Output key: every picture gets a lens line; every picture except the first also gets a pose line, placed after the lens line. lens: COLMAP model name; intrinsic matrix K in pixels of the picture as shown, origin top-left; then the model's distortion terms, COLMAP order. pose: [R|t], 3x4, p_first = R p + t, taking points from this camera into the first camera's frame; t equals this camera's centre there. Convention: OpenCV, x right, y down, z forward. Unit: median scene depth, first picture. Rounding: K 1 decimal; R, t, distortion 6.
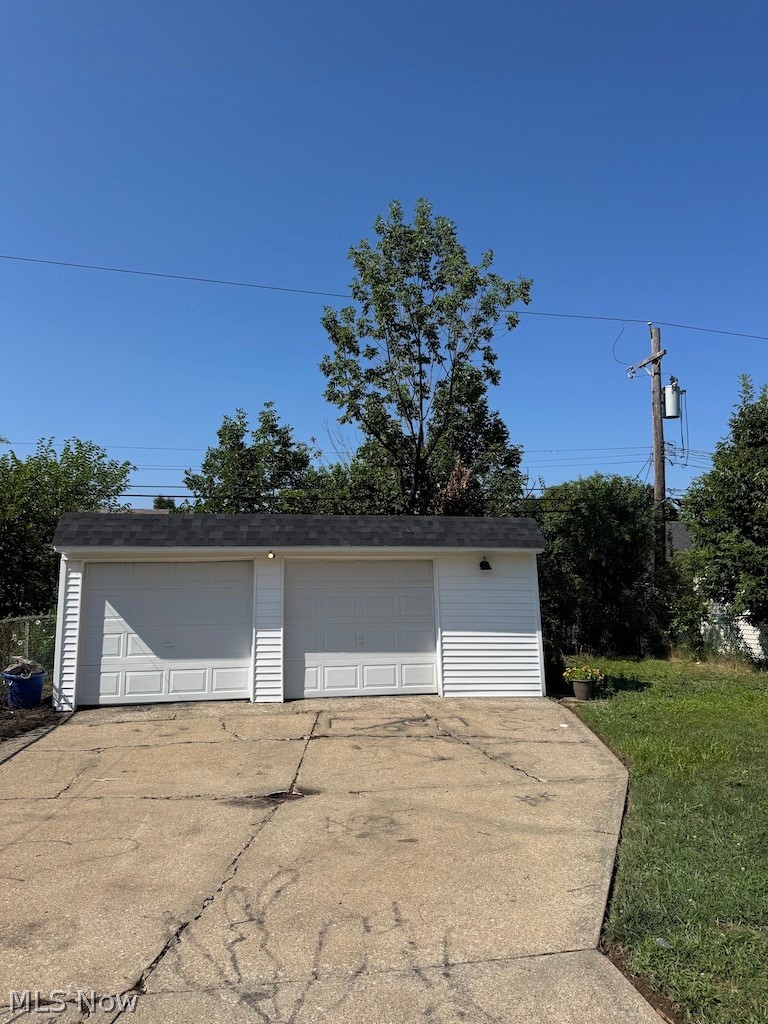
lens RADIAL K [[716.5, 0, 384.0], [0, 716.5, 512.0], [0, 0, 1]] dist [0.072256, -0.094048]
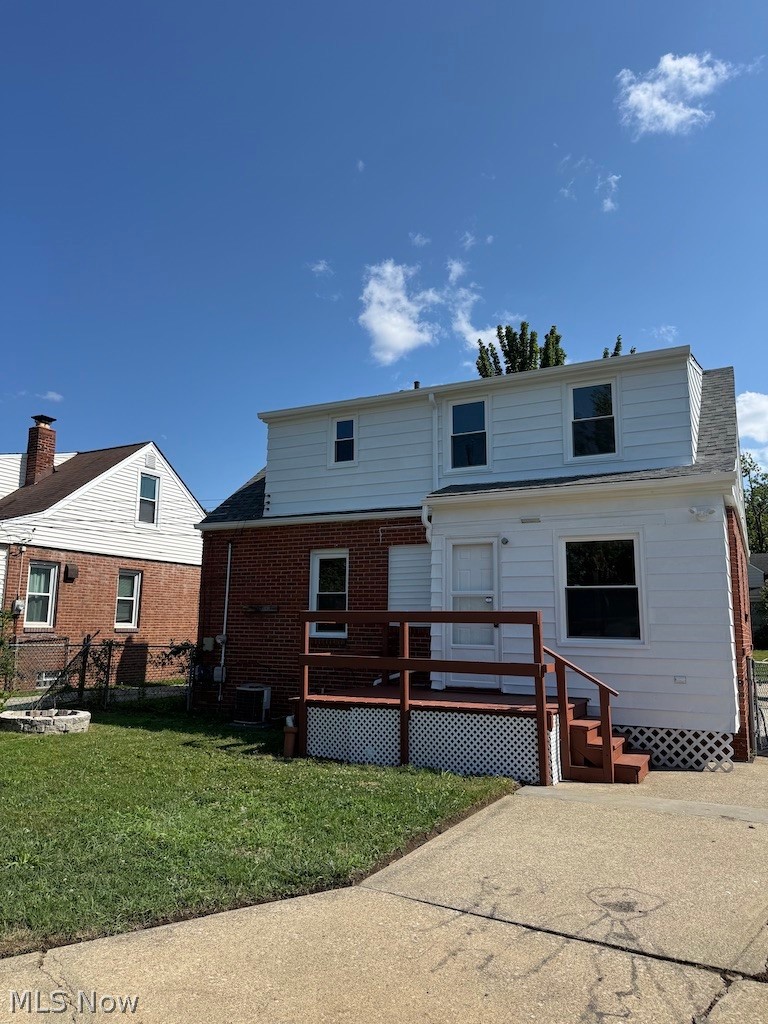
lens RADIAL K [[716.5, 0, 384.0], [0, 716.5, 512.0], [0, 0, 1]] dist [0.072256, -0.094048]
pose [[-0.807427, 0.092918, 0.582605, -0.551744], [-0.077611, 0.962208, -0.261021, 0.275633], [-0.584840, -0.255972, -0.769701, 2.065167]]
